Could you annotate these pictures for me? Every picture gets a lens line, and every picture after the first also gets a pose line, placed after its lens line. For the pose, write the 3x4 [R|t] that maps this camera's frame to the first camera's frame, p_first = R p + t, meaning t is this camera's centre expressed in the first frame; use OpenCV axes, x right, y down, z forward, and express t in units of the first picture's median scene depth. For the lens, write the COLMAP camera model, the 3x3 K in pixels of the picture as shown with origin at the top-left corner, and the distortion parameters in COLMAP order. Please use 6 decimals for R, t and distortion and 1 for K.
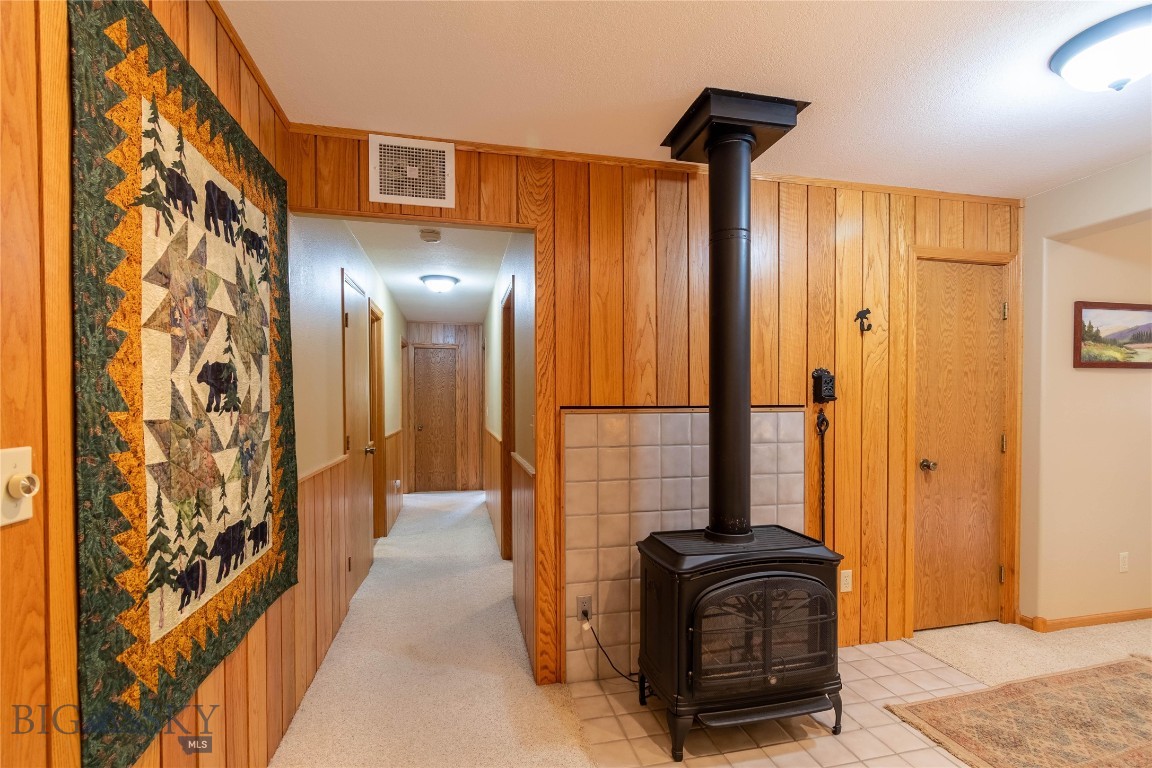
lens RADIAL K [[517.6, 0, 579.4], [0, 517.6, 409.0], [0, 0, 1]] dist [-0.001338, -0.000242]
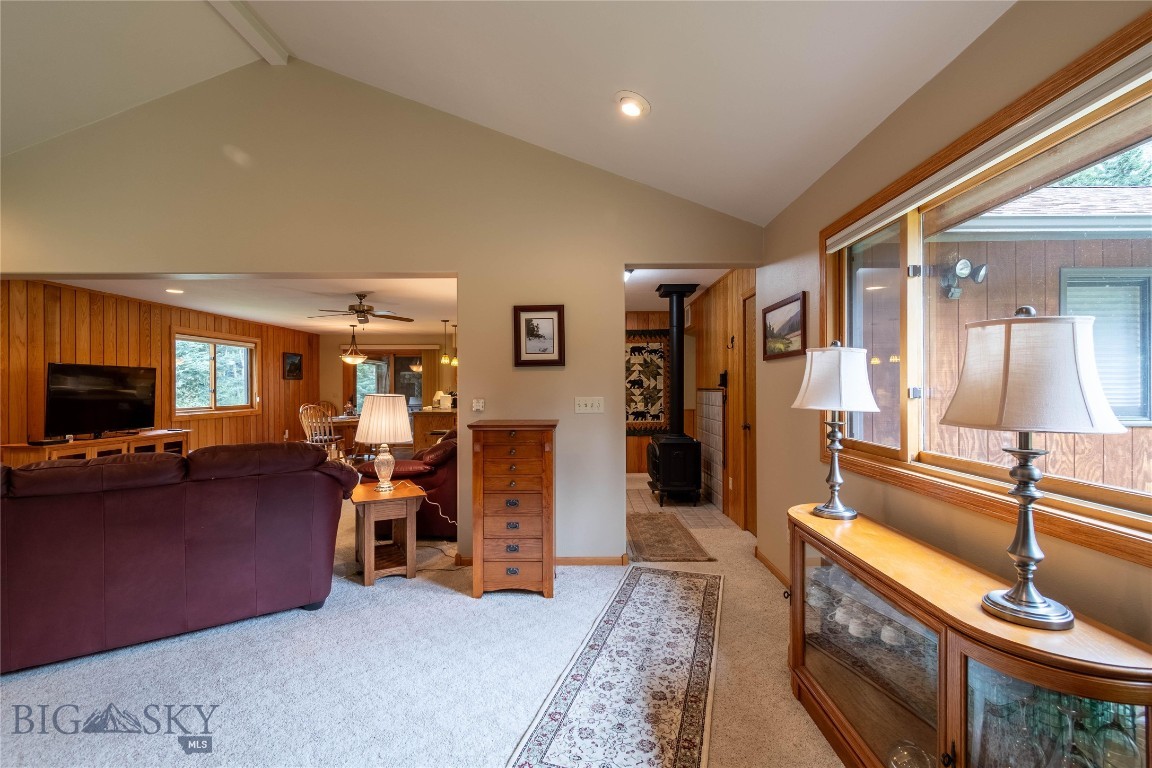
lens RADIAL K [[516.0, 0, 583.8], [0, 516.0, 384.9], [0, 0, 1]] dist [0.002353, -0.000693]
pose [[-0.232619, -0.001485, -0.972567, 2.490014], [-0.010271, 0.999947, 0.000930, -0.017926], [0.972514, 0.010205, -0.232622, 0.932972]]
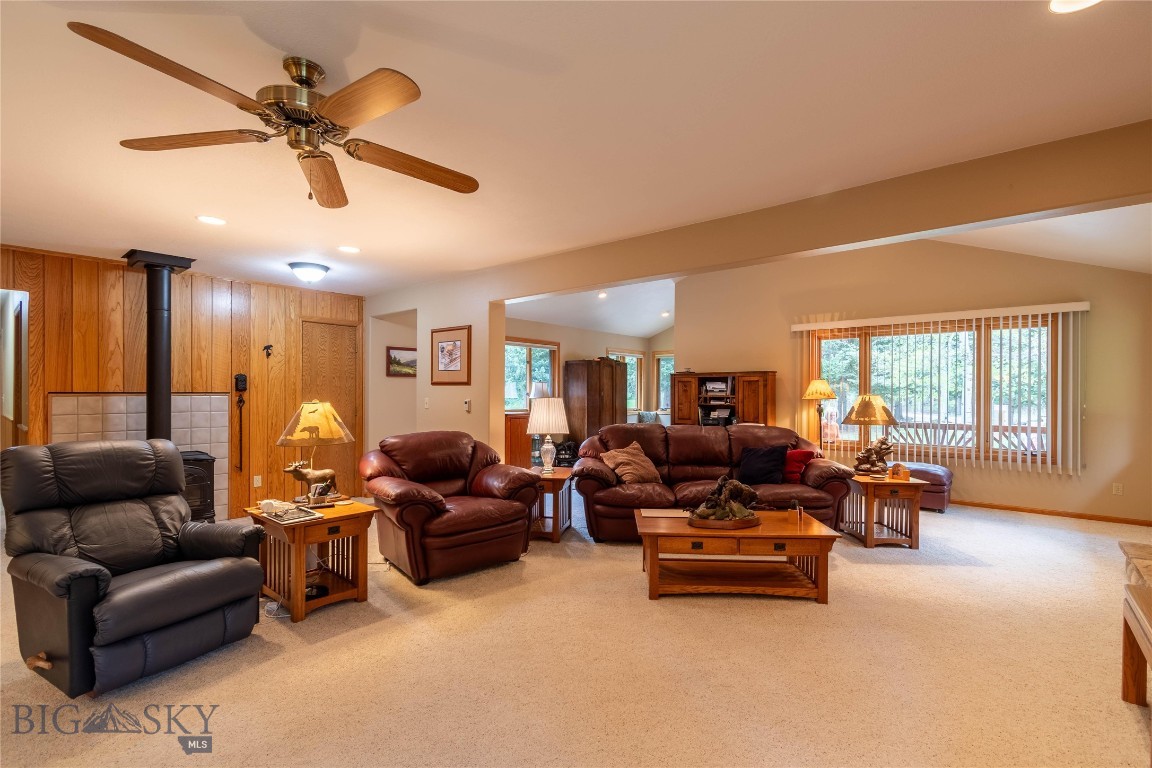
lens RADIAL K [[517.1, 0, 586.8], [0, 517.1, 393.8], [0, 0, 1]] dist [-0.004113, -0.000577]
pose [[0.792115, 0.004674, 0.610353, 0.312559], [0.001443, 0.999954, -0.009531, 0.018561], [-0.610370, 0.008431, 0.792072, -1.368628]]
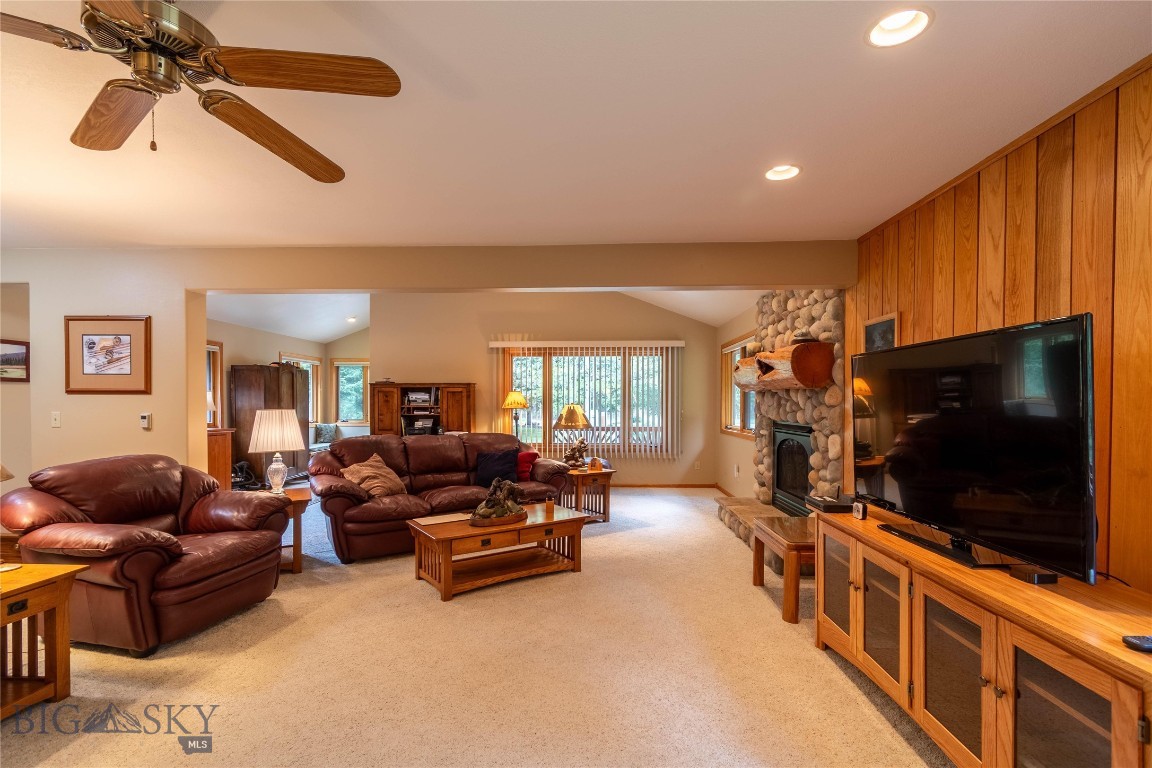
lens RADIAL K [[516.5, 0, 574.9], [0, 516.5, 411.0], [0, 0, 1]] dist [-0.001901, -0.000342]
pose [[0.259343, -0.011363, 0.965718, 0.041838], [0.010607, 0.999904, 0.008917, 0.014700], [-0.965727, 0.007930, 0.259439, -1.138207]]
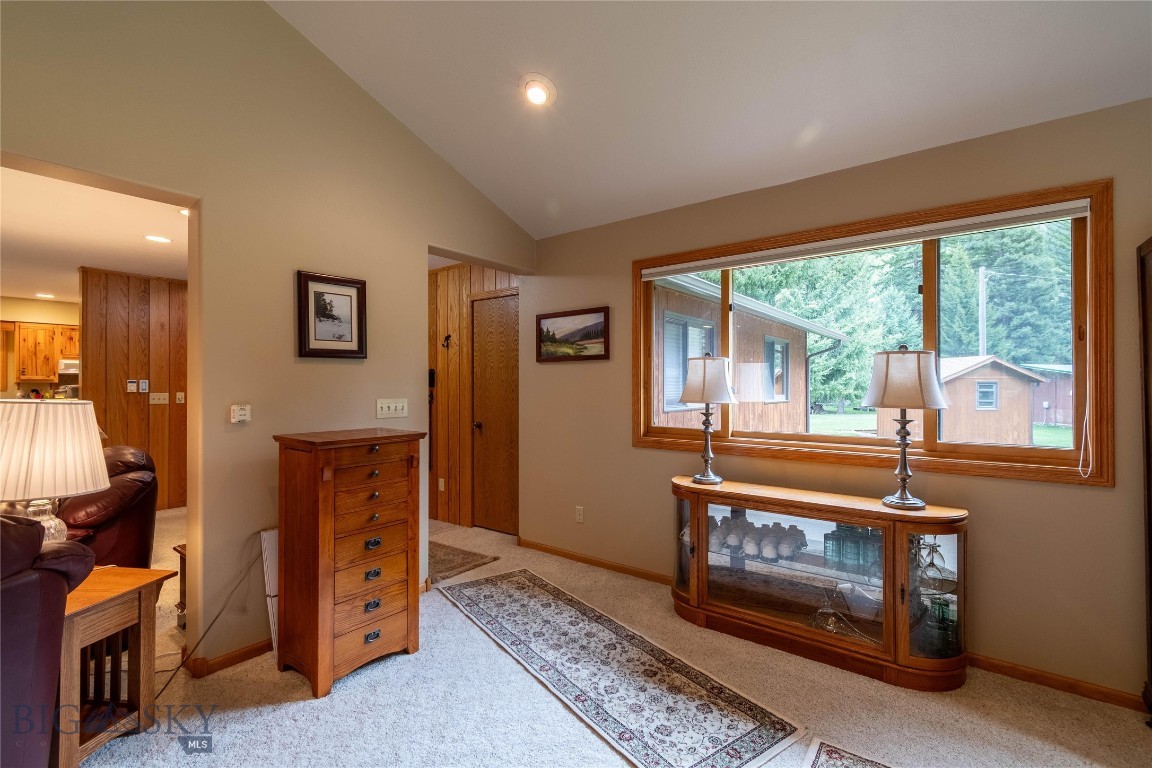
lens RADIAL K [[515.7, 0, 576.0], [0, 515.7, 384.0], [0, 0, 1]] dist [-0.001609, -0.000225]
pose [[0.634679, -0.001630, -0.772774, 2.268876], [-0.010835, 0.999881, -0.011008, -0.007647], [0.772700, 0.015359, 0.634586, 0.213108]]
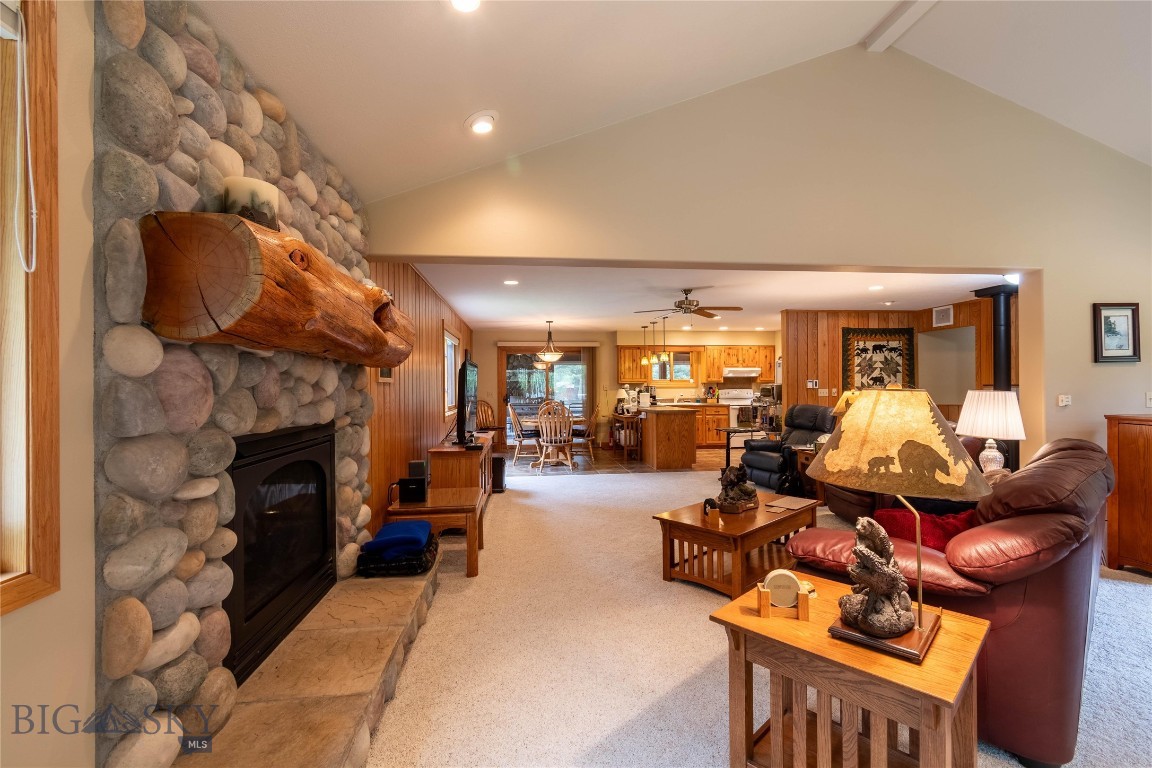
lens RADIAL K [[516.6, 0, 568.9], [0, 516.6, 385.2], [0, 0, 1]] dist [-0.003071, -0.000681]
pose [[-0.123523, 0.001602, -0.992340, 2.770725], [-0.005580, 0.999982, 0.002309, 0.003556], [0.992326, 0.005822, -0.123512, -0.842613]]
